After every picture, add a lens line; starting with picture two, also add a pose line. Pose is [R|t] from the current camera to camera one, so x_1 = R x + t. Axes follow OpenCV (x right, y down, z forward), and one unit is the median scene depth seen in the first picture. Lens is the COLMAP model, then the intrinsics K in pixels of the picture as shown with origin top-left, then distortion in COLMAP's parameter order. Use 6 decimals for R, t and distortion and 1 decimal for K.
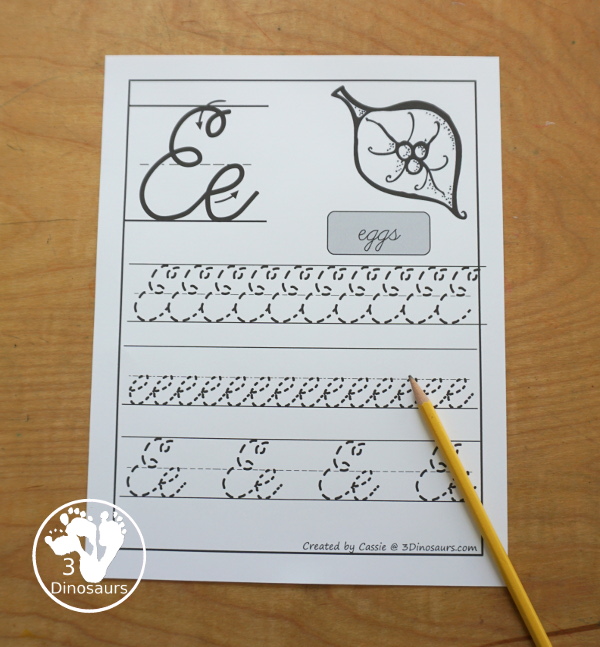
lens RADIAL K [[466.6, 0, 295.8], [0, 466.6, 329.2], [0, 0, 1]] dist [-0.020605, 0.010251]
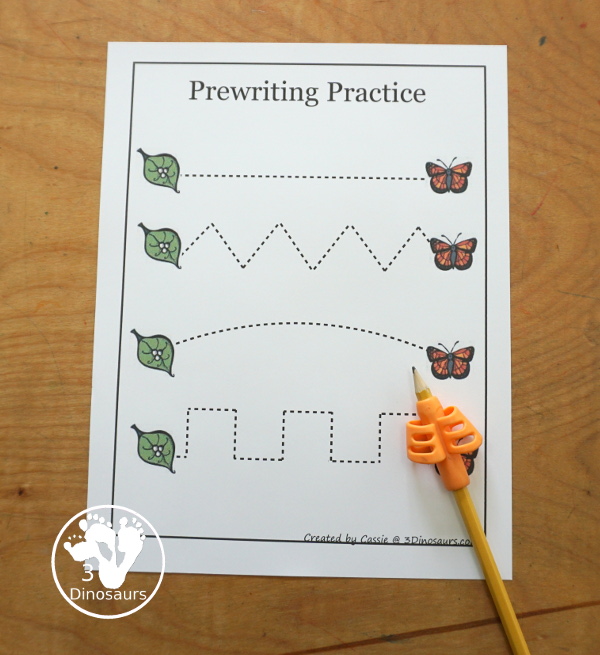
lens RADIAL K [[472.3, 0, 325.8], [0, 472.3, 316.2], [0, 0, 1]] dist [-0.020605, 0.010251]
pose [[0.999997, -0.000291, 0.002261, 0.506209], [0.000289, 0.999999, 0.001019, -0.052095], [-0.002262, -0.001018, 0.999997, -0.007132]]
